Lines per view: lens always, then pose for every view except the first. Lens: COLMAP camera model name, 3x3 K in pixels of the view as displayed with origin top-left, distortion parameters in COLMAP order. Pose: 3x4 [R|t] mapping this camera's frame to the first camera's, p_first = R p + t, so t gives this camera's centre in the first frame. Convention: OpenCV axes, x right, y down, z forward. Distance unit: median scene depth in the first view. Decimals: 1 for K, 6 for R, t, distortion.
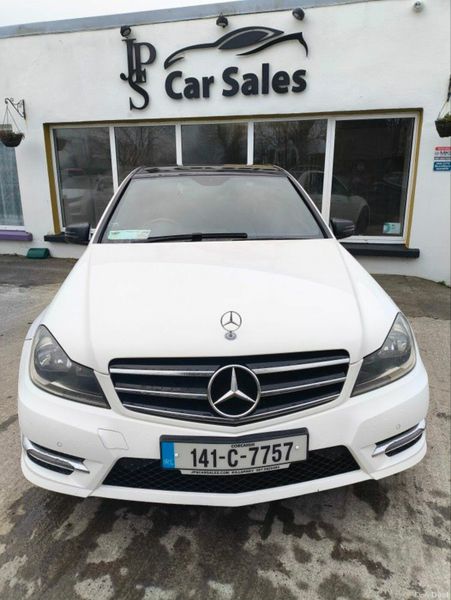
lens RADIAL K [[446.0, 0, 225.5], [0, 446.0, 300.0], [0, 0, 1]] dist [-0.004229, -0.008691]
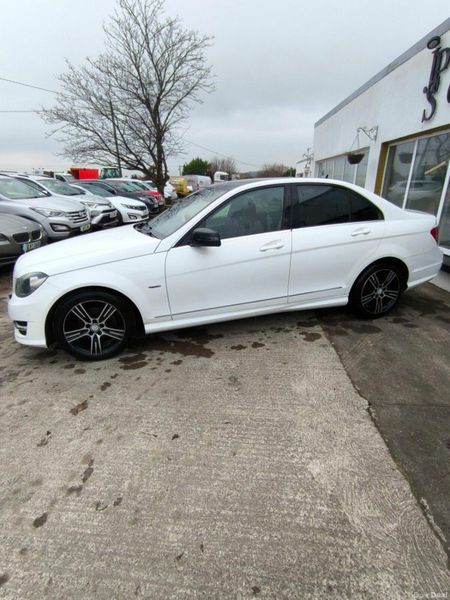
lens RADIAL K [[333.6, 0, 210.2], [0, 333.6, 300.8], [0, 0, 1]] dist [-0.016504, 0.003607]
pose [[0.196535, 0.319908, -0.926840, 0.565095], [-0.247817, 0.930792, 0.268723, -0.122824], [0.948663, 0.176874, 0.262212, 0.408481]]
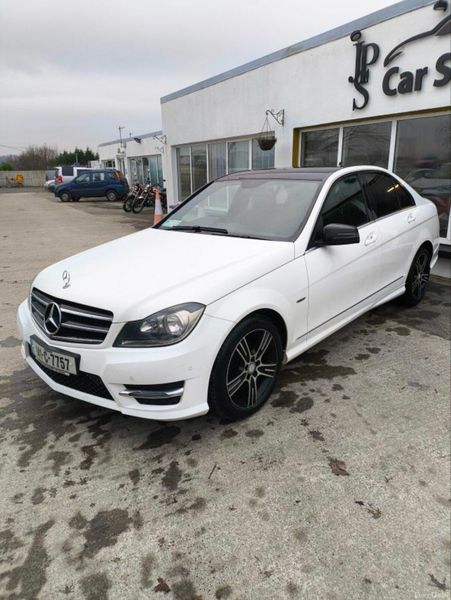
lens RADIAL K [[446.0, 0, 225.5], [0, 446.0, 300.0], [0, 0, 1]] dist [-0.004229, -0.008691]
pose [[0.697517, 0.191806, -0.690421, 0.402076], [-0.178638, 0.979634, 0.091678, -0.031980], [0.693944, 0.059389, 0.717575, 0.064770]]
